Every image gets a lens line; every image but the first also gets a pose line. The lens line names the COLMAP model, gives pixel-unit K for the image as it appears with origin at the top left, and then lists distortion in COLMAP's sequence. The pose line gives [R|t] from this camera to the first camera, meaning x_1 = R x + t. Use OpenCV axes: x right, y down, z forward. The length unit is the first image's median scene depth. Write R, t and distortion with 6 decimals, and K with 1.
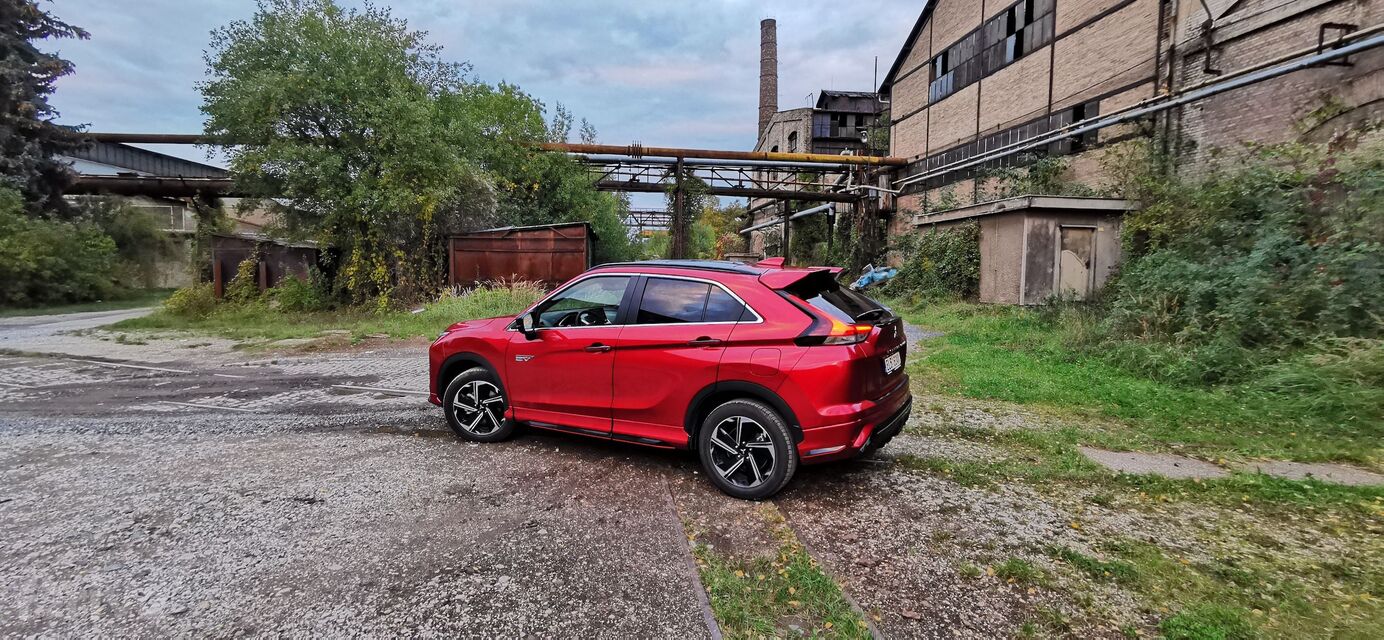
lens RADIAL K [[637.4, 0, 689.5], [0, 637.4, 312.7], [0, 0, 1]] dist [-0.010522, 0.016453]
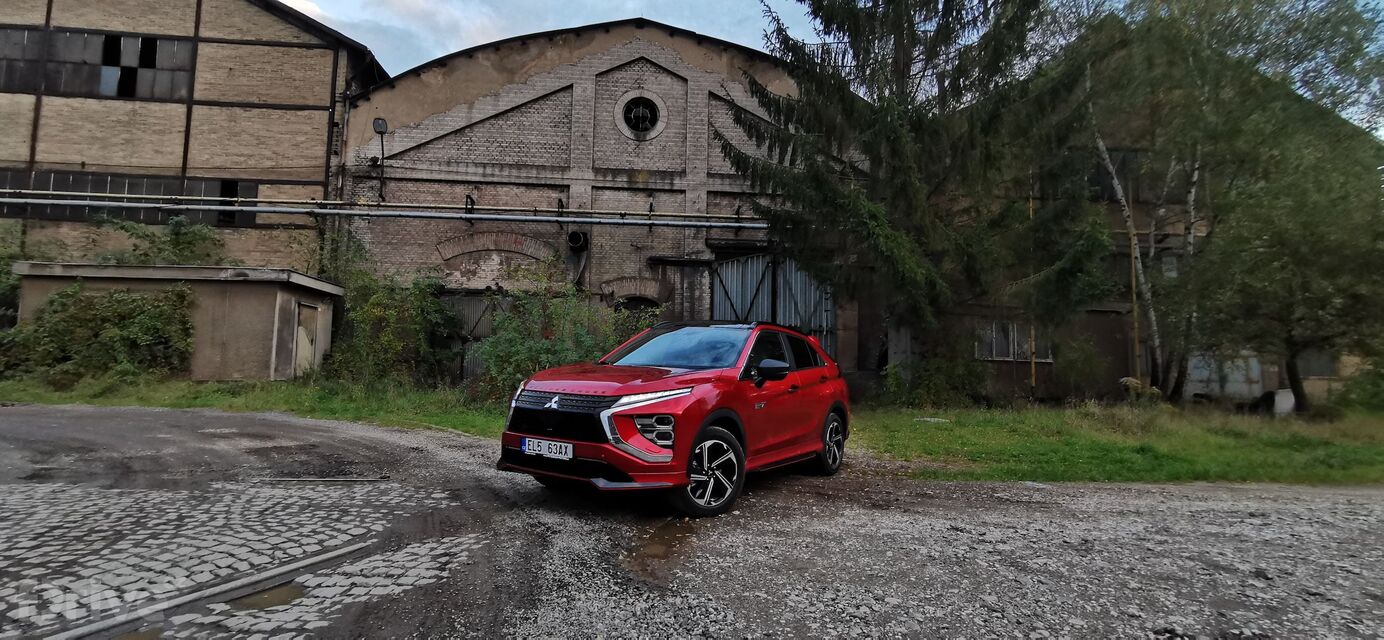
lens RADIAL K [[637.0, 0, 690.5], [0, 637.0, 317.3], [0, 0, 1]] dist [-0.016105, 0.015158]
pose [[0.033331, 0.080456, 0.996201, -0.313821], [0.049571, 0.995395, -0.082049, 0.002081], [-0.998214, 0.052117, 0.029189, 0.255210]]
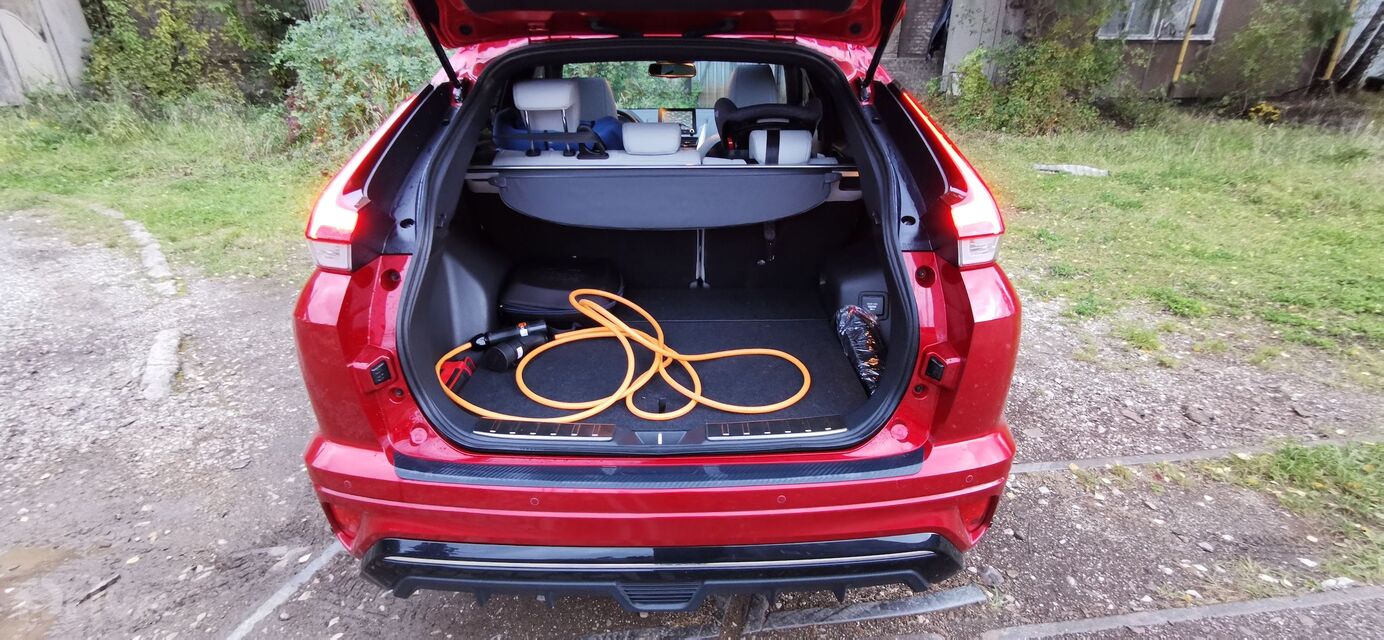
lens RADIAL K [[645.2, 0, 688.9], [0, 645.2, 320.0], [0, 0, 1]] dist [-0.027426, 0.024595]
pose [[0.010395, -0.399568, 0.916645, -0.074387], [0.075700, 0.914378, 0.397721, -0.015952], [-0.997076, 0.065256, 0.039752, 0.247745]]
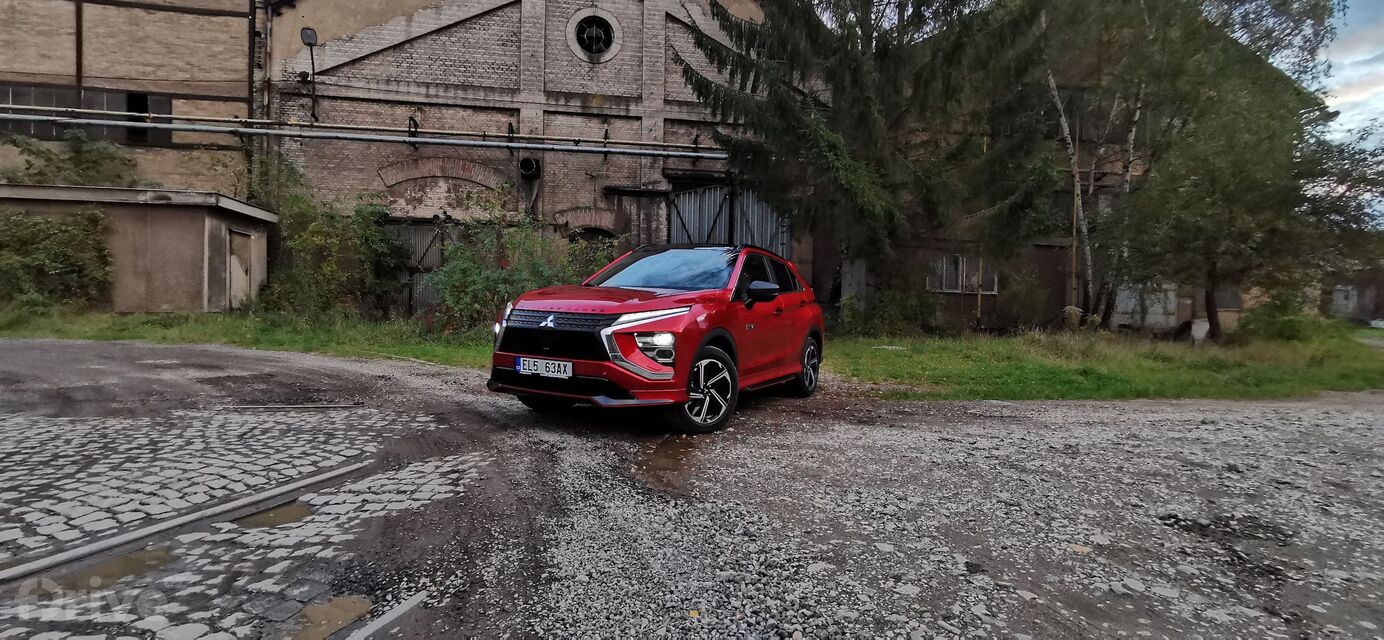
lens RADIAL K [[636.7, 0, 690.9], [0, 636.7, 316.0], [0, 0, 1]] dist [-0.019279, 0.017414]
pose [[-0.053197, -0.017724, 0.998427, -0.309820], [0.049799, 0.998551, 0.020380, 0.007037], [-0.997342, 0.050805, -0.052237, 0.272891]]
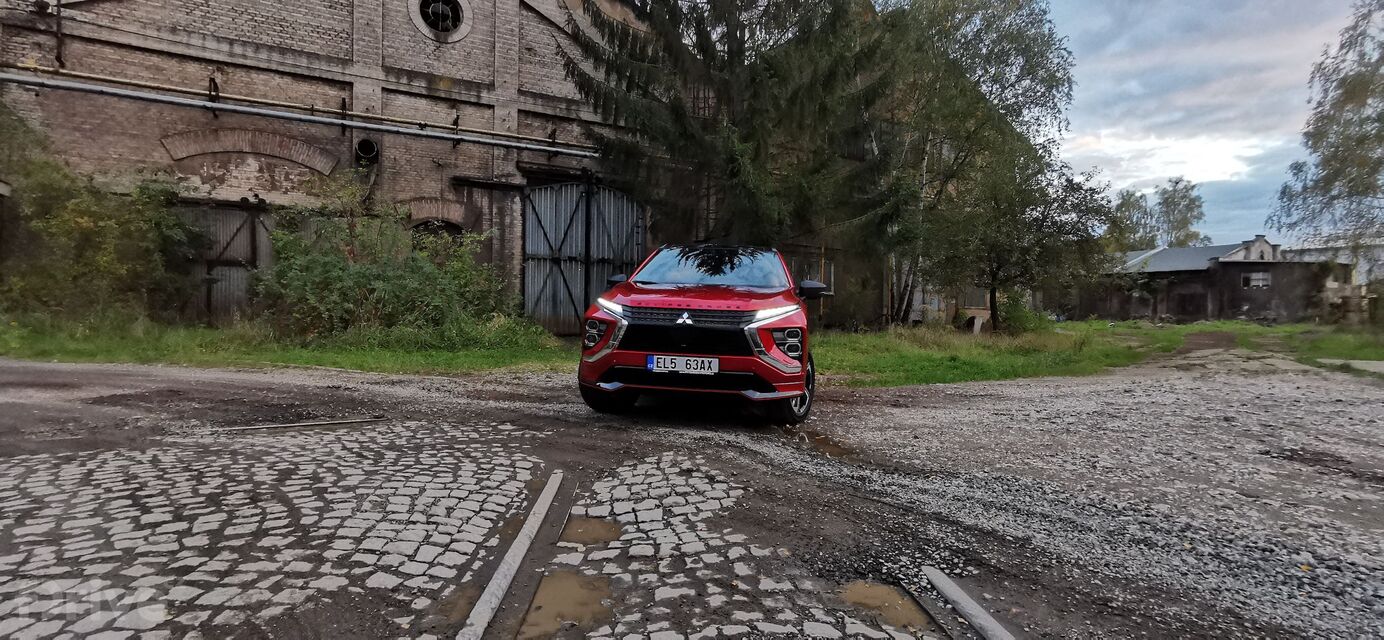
lens RADIAL K [[636.7, 0, 690.9], [0, 636.7, 316.0], [0, 0, 1]] dist [-0.019279, 0.017414]
pose [[-0.378138, -0.016618, 0.925600, -0.293030], [0.047889, 0.998149, 0.037484, 0.002402], [-0.924510, 0.058501, -0.376642, 0.380729]]
